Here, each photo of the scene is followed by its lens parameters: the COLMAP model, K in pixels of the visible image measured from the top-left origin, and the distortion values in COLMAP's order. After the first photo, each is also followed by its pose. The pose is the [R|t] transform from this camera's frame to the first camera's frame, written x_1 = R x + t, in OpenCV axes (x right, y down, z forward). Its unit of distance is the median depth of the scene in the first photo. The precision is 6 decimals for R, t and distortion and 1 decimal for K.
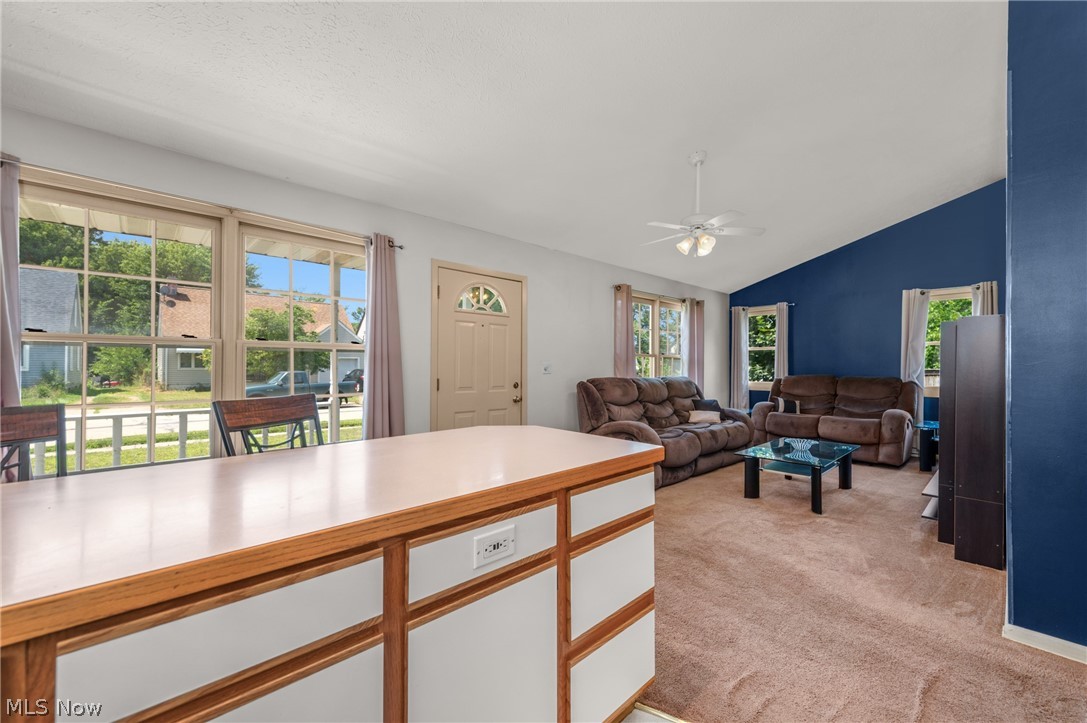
lens RADIAL K [[424.9, 0, 545.1], [0, 424.9, 370.0], [0, 0, 1]] dist [0.005646, 0.000172]
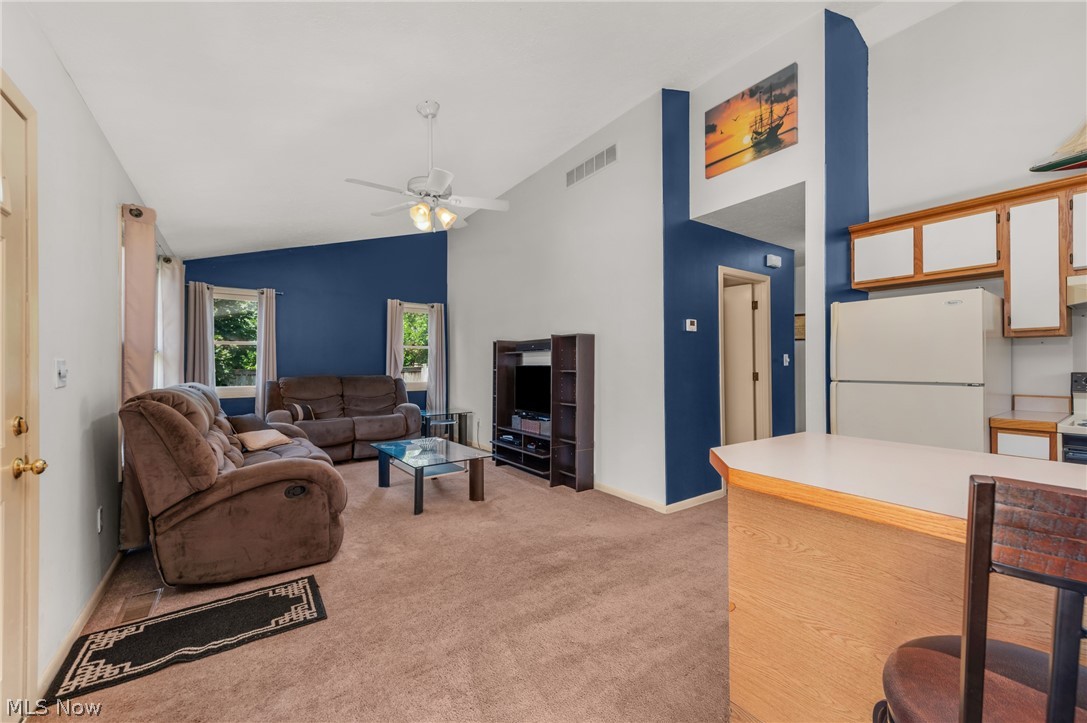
lens RADIAL K [[451.1, 0, 553.4], [0, 451.1, 359.1], [0, 0, 1]] dist [0.012284, -0.000571]
pose [[0.091420, 0.011289, 0.995748, -0.345285], [0.008484, 0.999891, -0.012115, -0.008538], [-0.995776, 0.009555, 0.091314, 0.482348]]
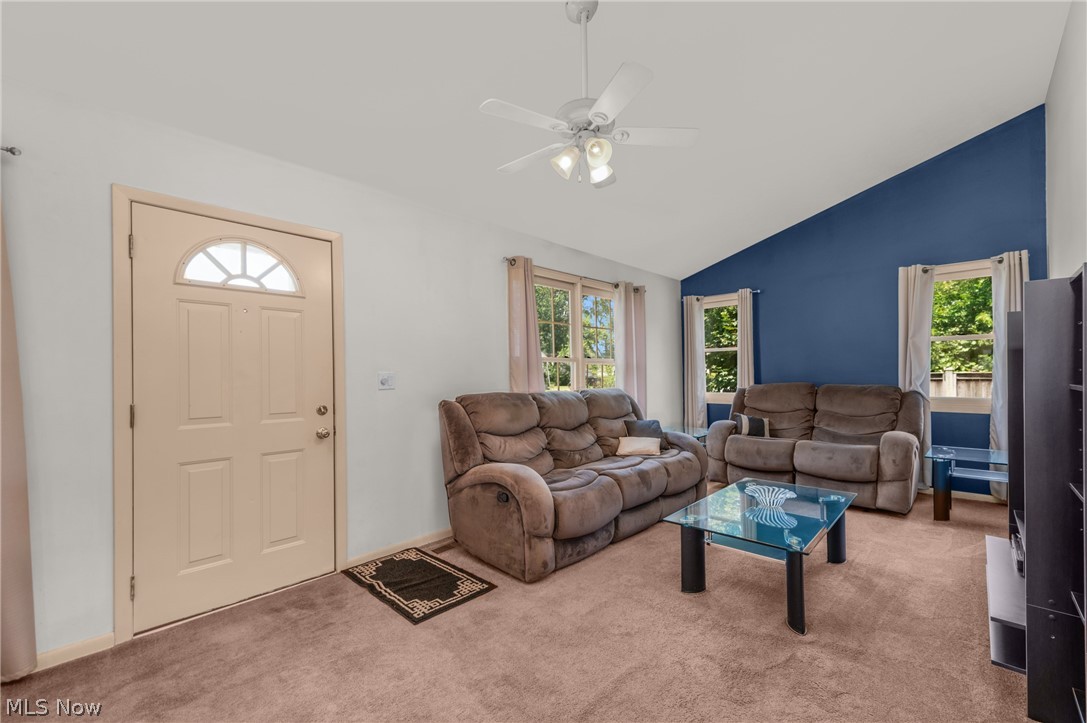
lens RADIAL K [[451.1, 0, 549.7], [0, 451.1, 371.8], [0, 0, 1]] dist [0.012284, -0.000571]
pose [[0.996620, -0.013556, 0.081019, 0.179462], [0.014516, 0.999831, -0.011281, -0.006477], [-0.080852, 0.012419, 0.996649, 0.283657]]
